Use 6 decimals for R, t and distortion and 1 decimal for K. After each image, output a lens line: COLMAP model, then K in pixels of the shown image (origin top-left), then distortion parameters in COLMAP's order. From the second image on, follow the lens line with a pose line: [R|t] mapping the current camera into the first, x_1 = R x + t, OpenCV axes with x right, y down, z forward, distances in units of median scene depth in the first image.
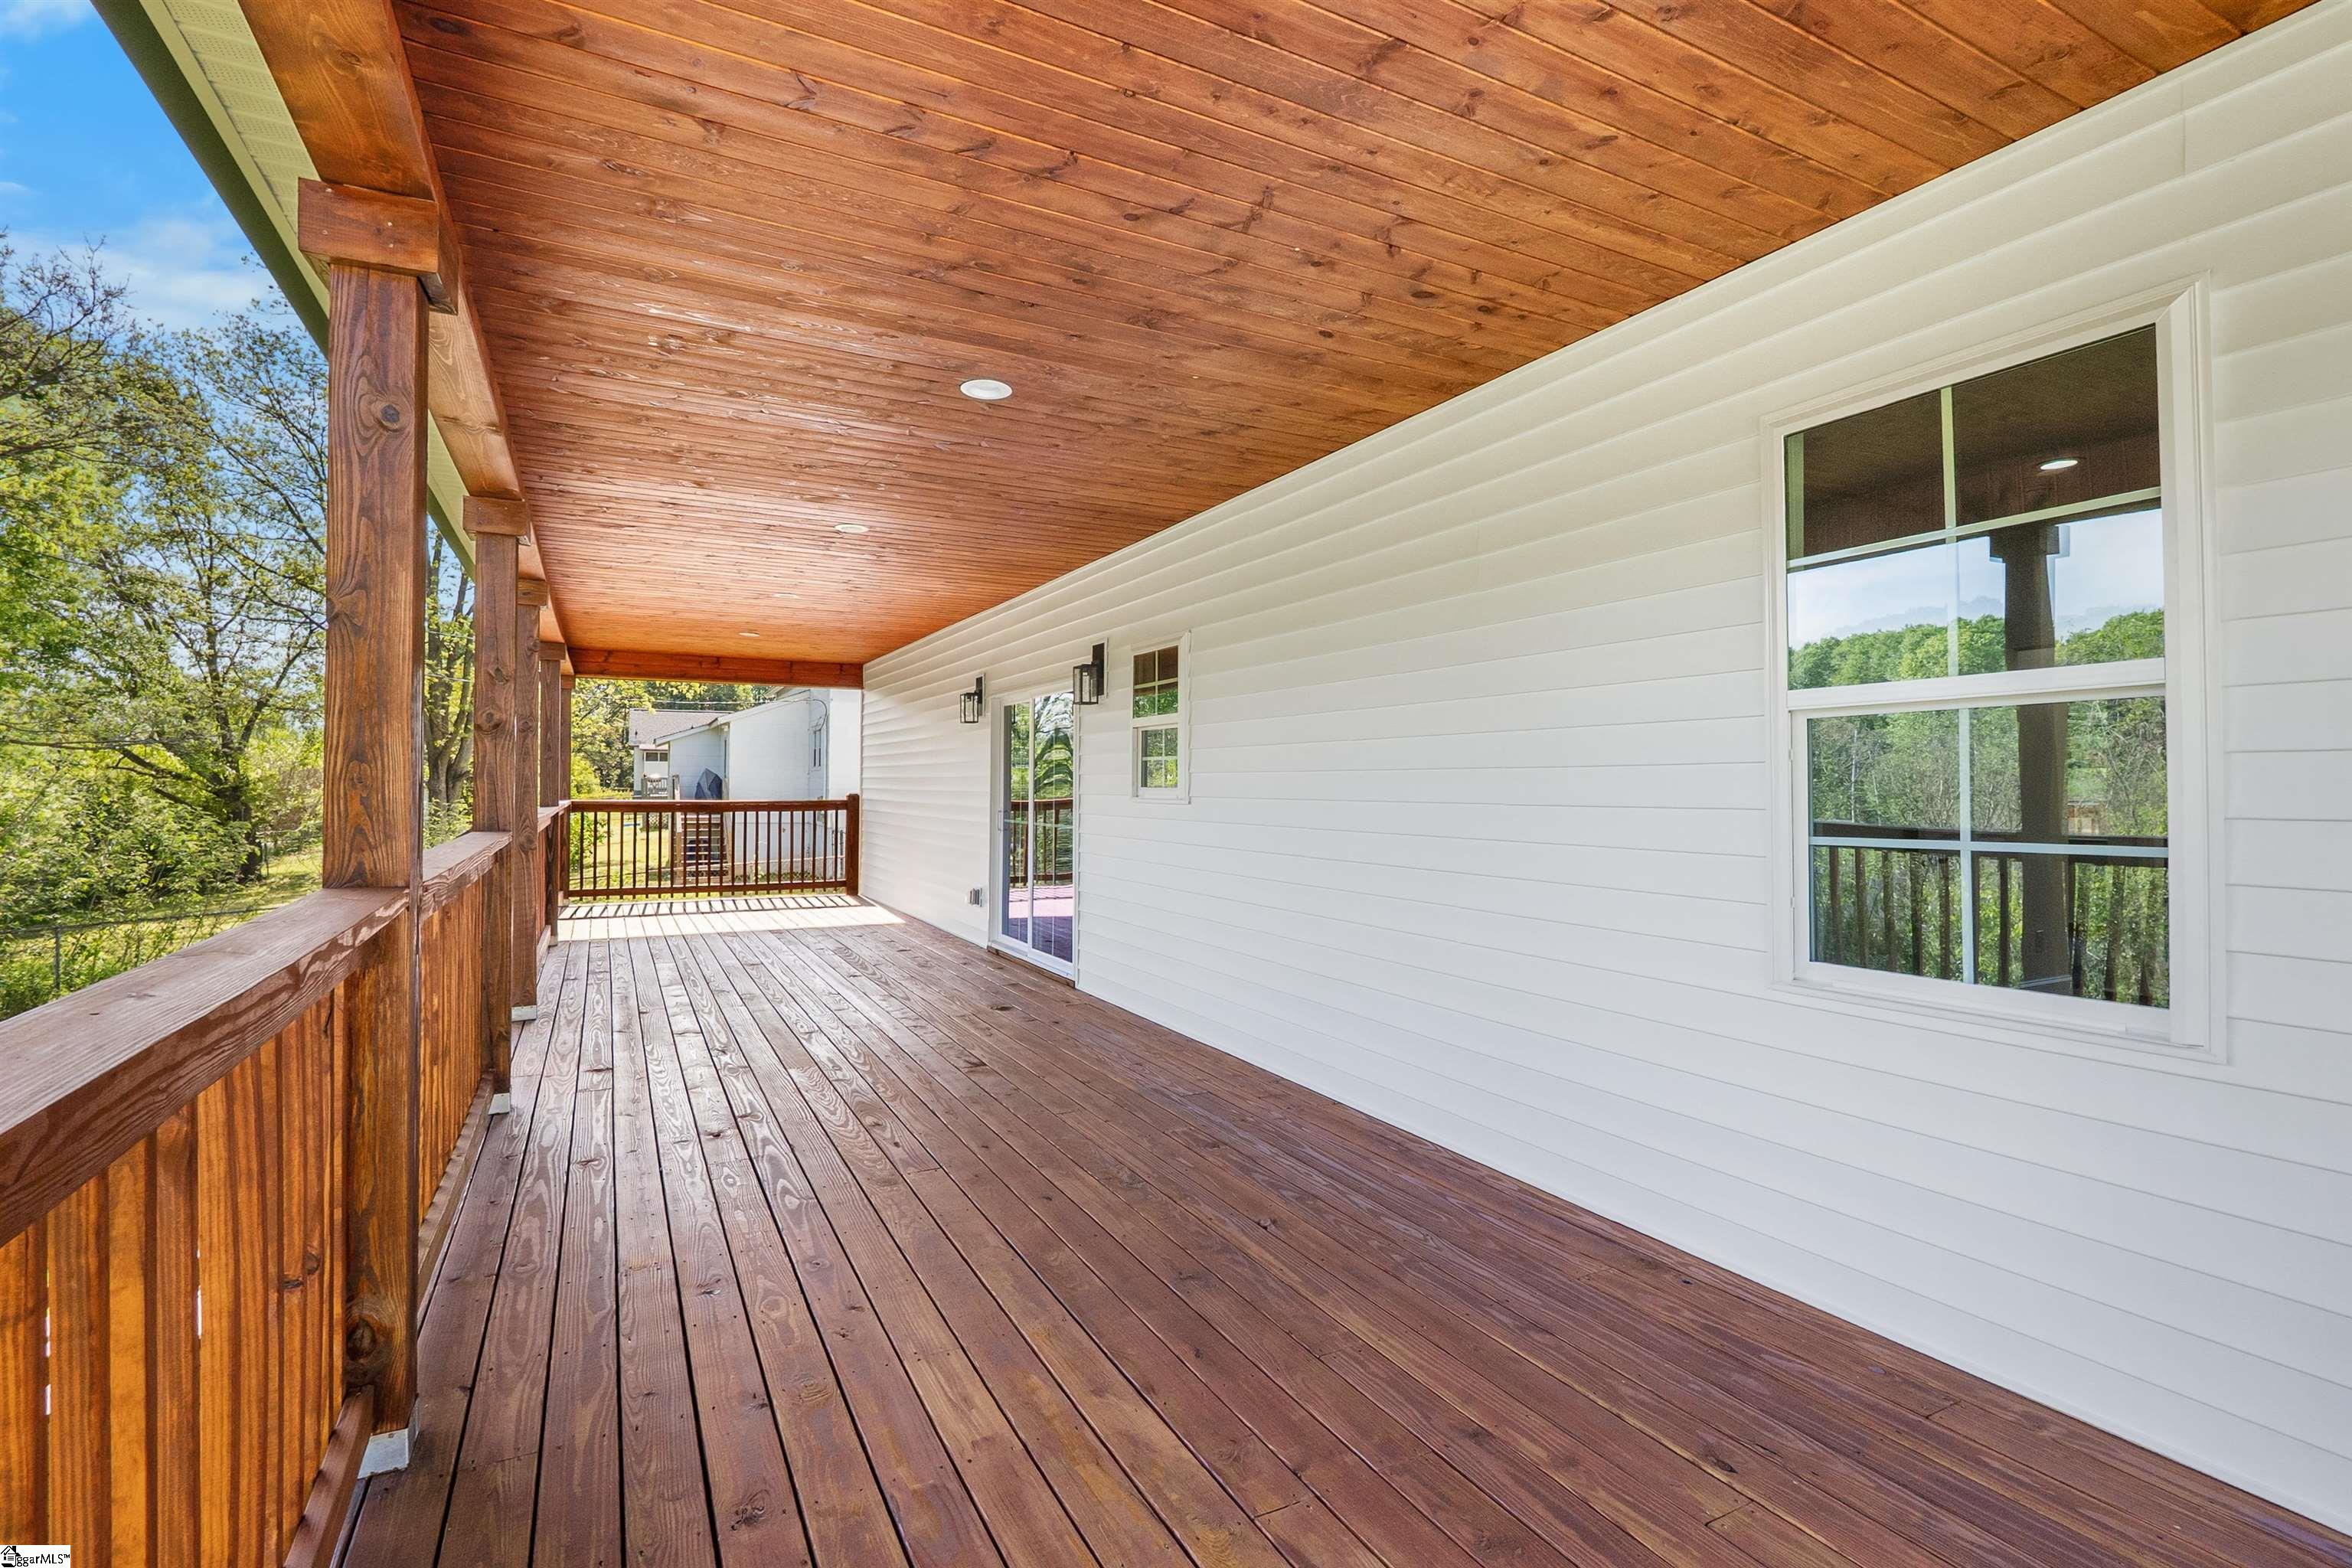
lens RADIAL K [[1091.2, 0, 1167.6], [0, 1091.2, 757.3], [0, 0, 1]] dist [-0.005704, -0.000219]
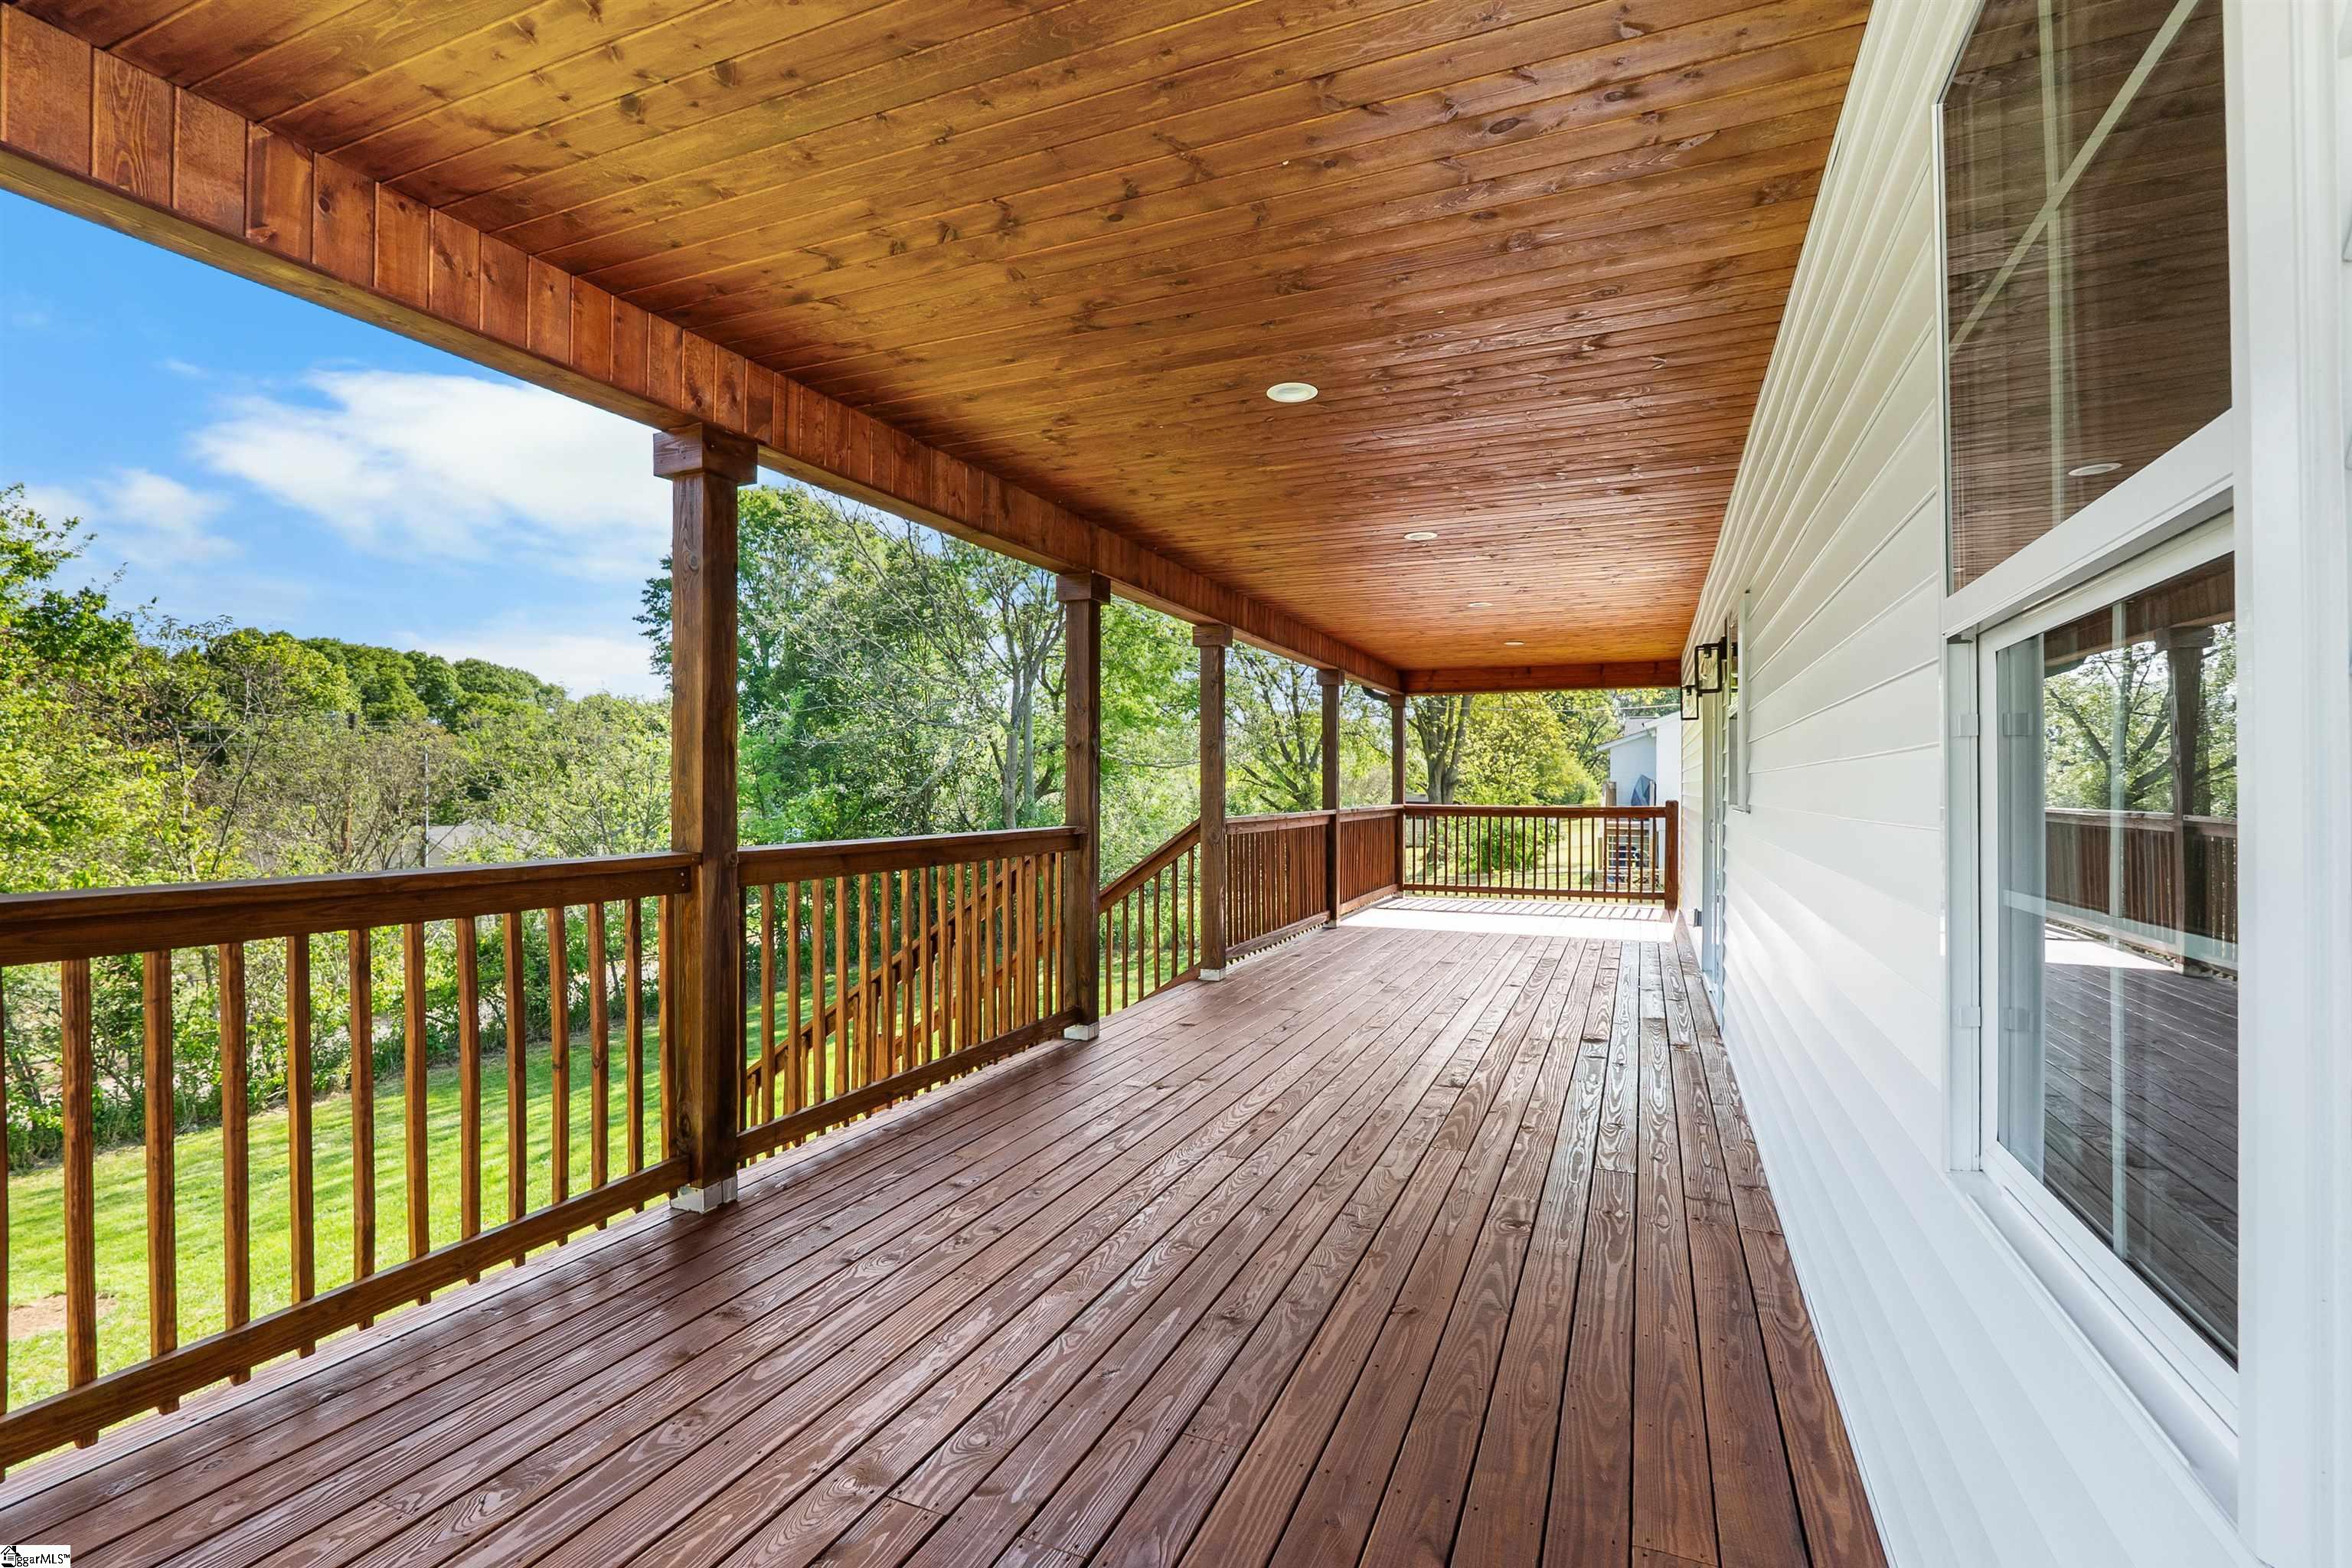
lens RADIAL K [[1084.7, 0, 1163.3], [0, 1084.7, 770.6], [0, 0, 1]] dist [-0.000720, 0.000564]
pose [[0.631773, -0.017407, -0.774958, 0.466008], [0.022003, 0.999748, -0.004519, 0.008637], [0.774841, -0.014196, 0.631996, 0.248800]]
